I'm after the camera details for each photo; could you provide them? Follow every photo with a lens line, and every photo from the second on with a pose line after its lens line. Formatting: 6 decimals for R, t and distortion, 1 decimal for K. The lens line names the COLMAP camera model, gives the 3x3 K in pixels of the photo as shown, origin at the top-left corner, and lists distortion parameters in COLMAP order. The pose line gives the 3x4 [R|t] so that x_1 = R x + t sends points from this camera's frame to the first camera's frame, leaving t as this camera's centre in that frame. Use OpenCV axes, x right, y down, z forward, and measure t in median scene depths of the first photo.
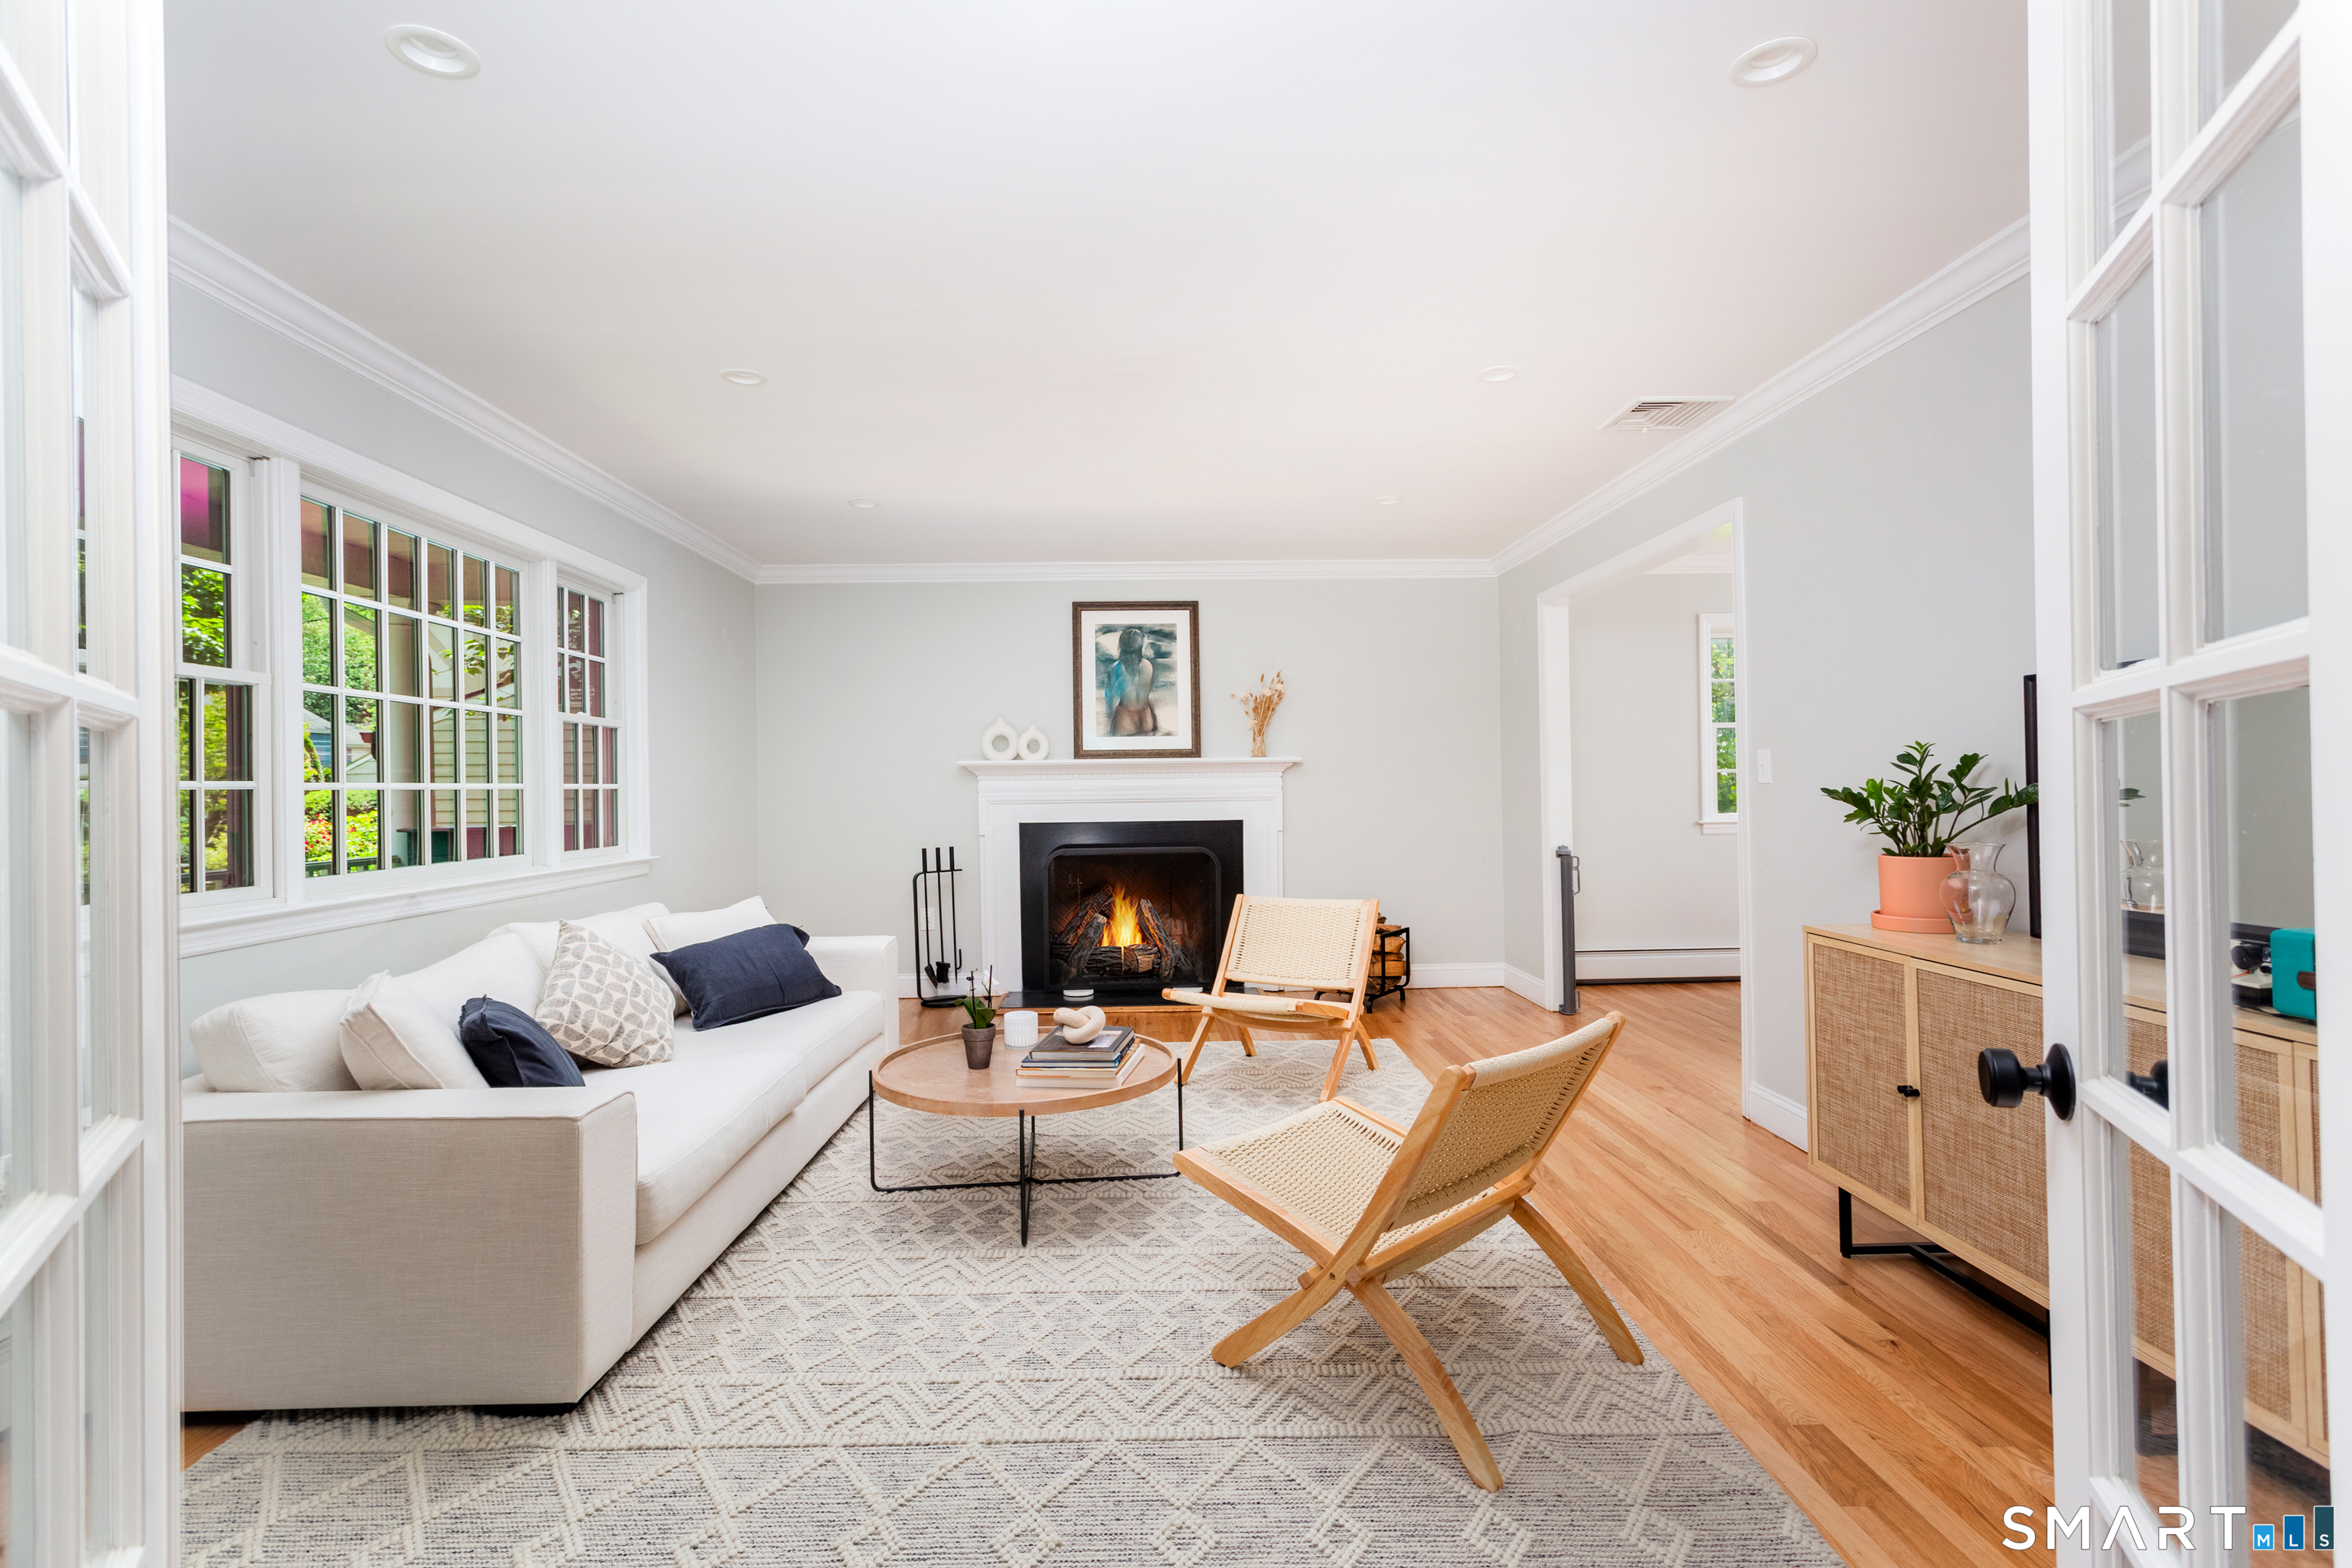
lens RADIAL K [[1109.7, 0, 1176.0], [0, 1109.7, 784.0], [0, 0, 1]] dist [-0.000298, -0.000048]
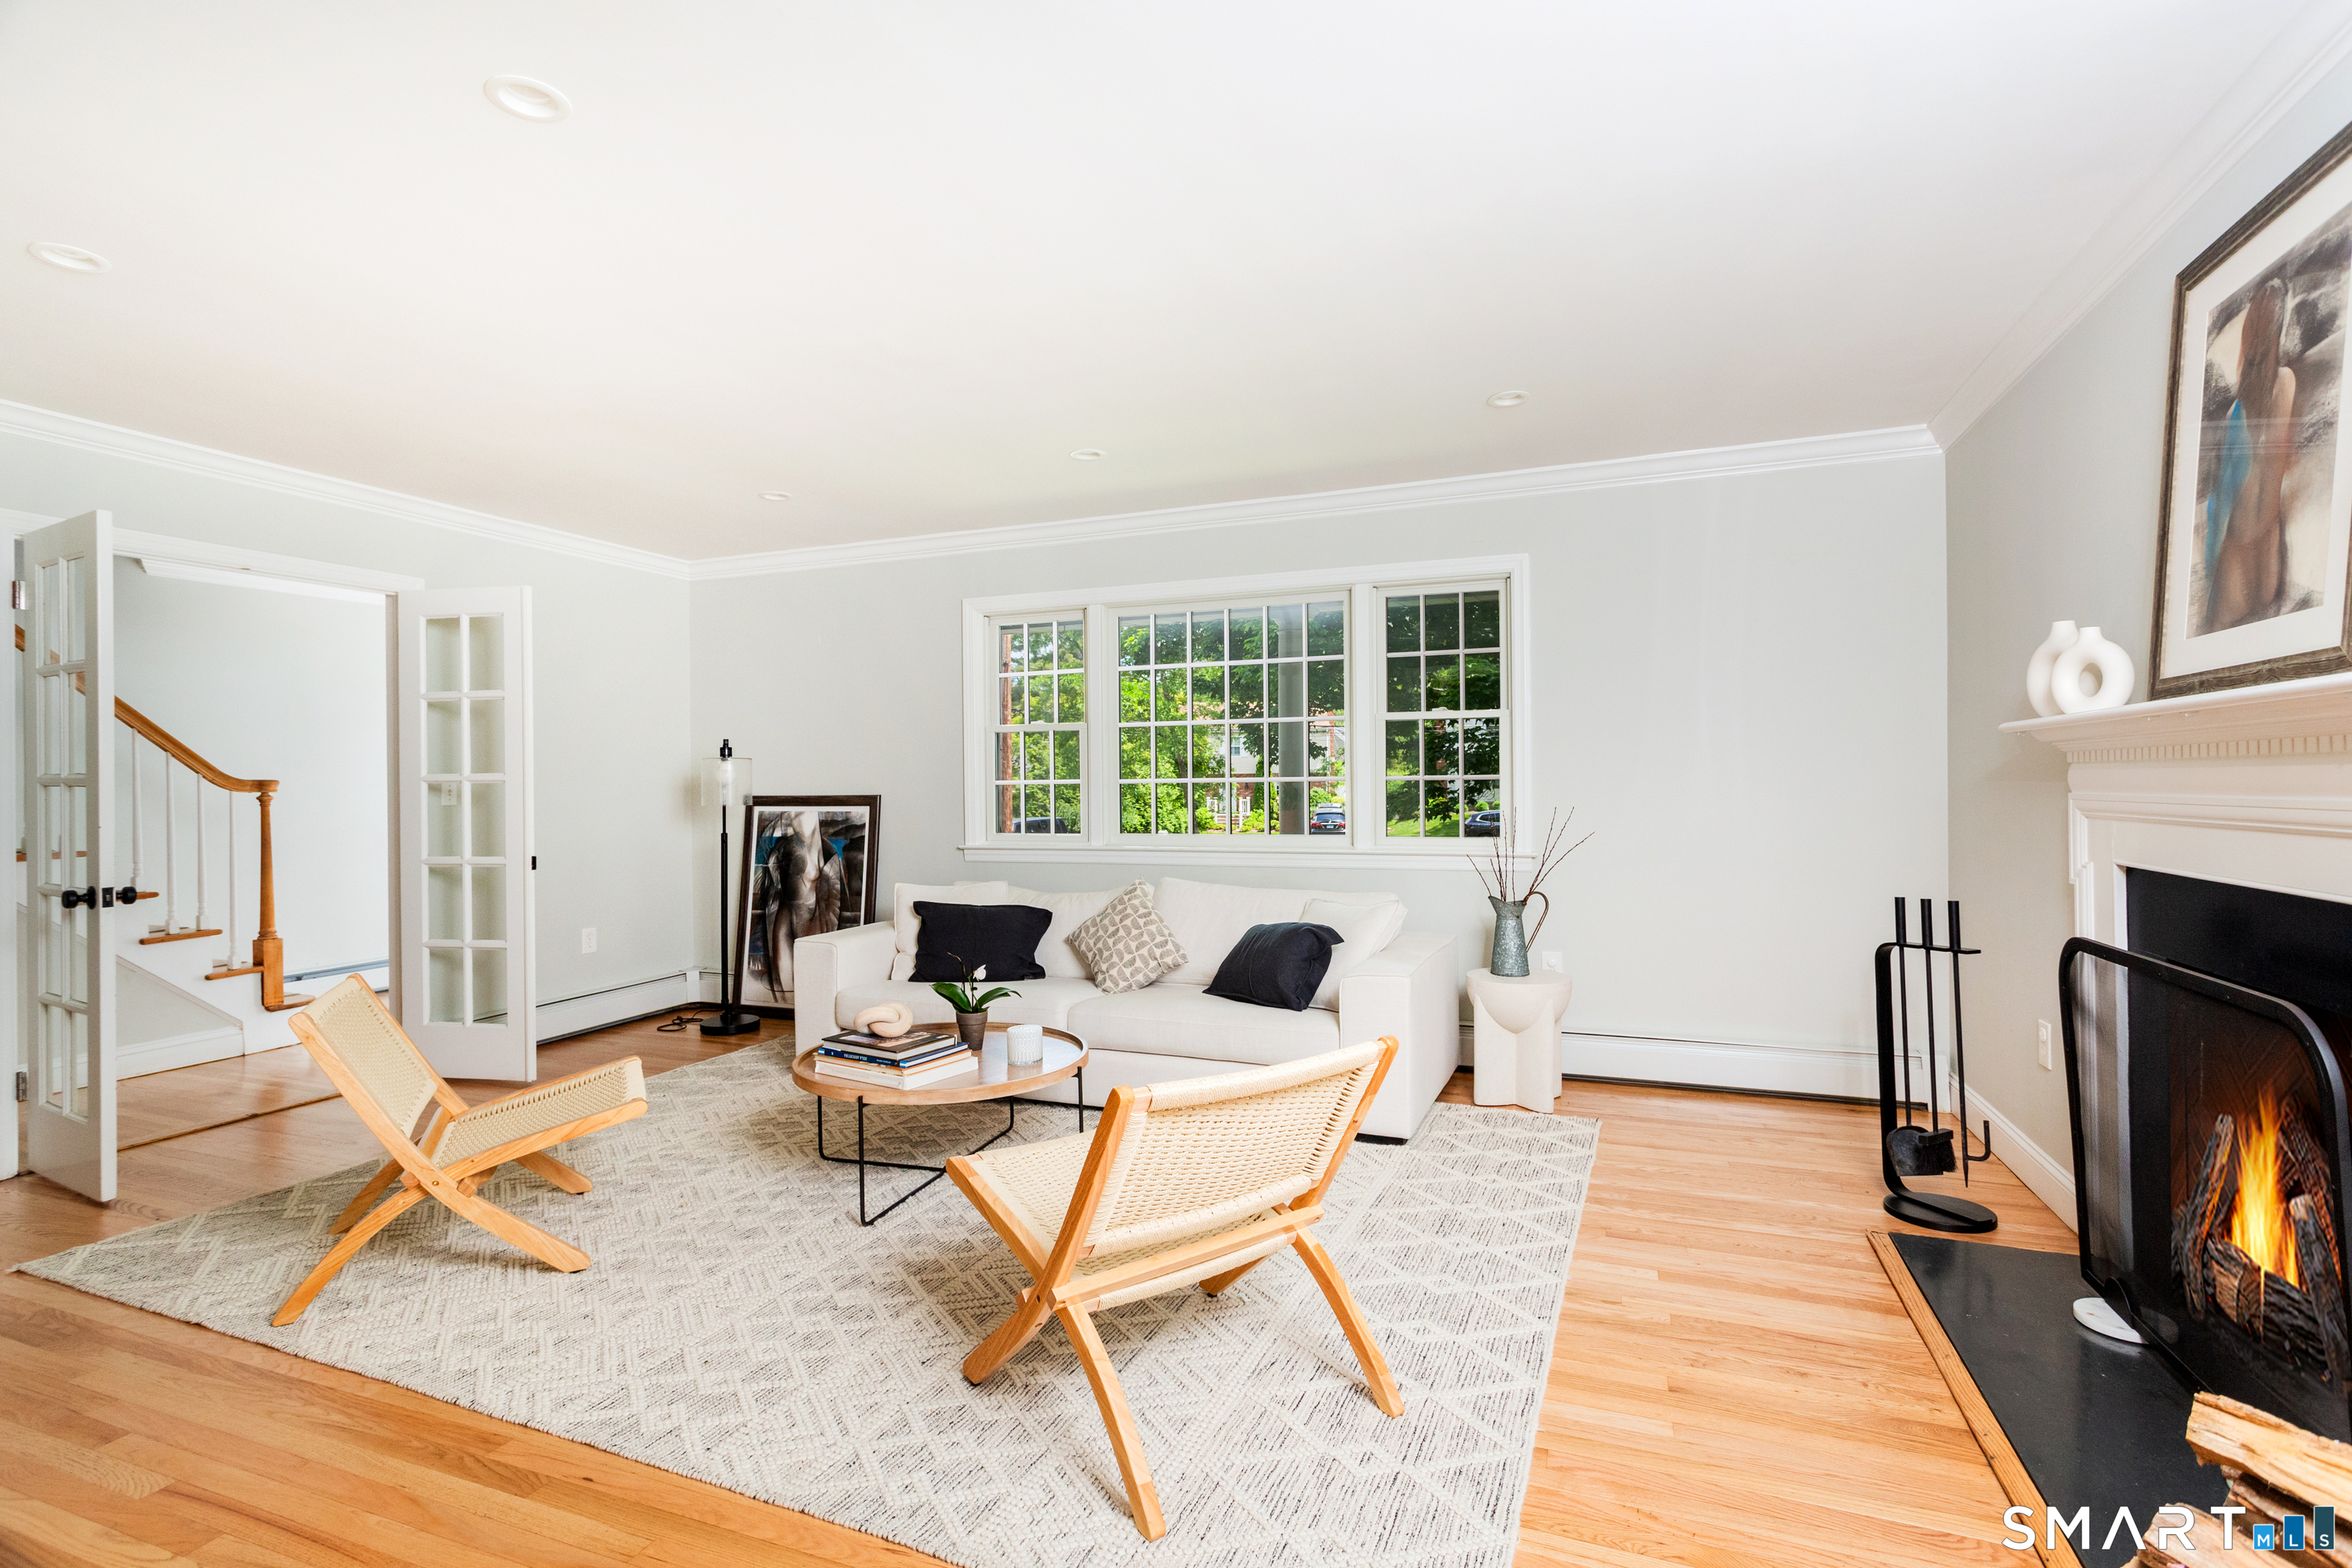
lens RADIAL K [[1109.7, 0, 1176.0], [0, 1109.7, 784.0], [0, 0, 1]] dist [-0.000298, -0.000048]
pose [[-0.404522, 0.004248, -0.914518, 0.391524], [0.002998, 0.999990, 0.003319, 0.001343], [0.914523, -0.001400, -0.404531, 0.888720]]
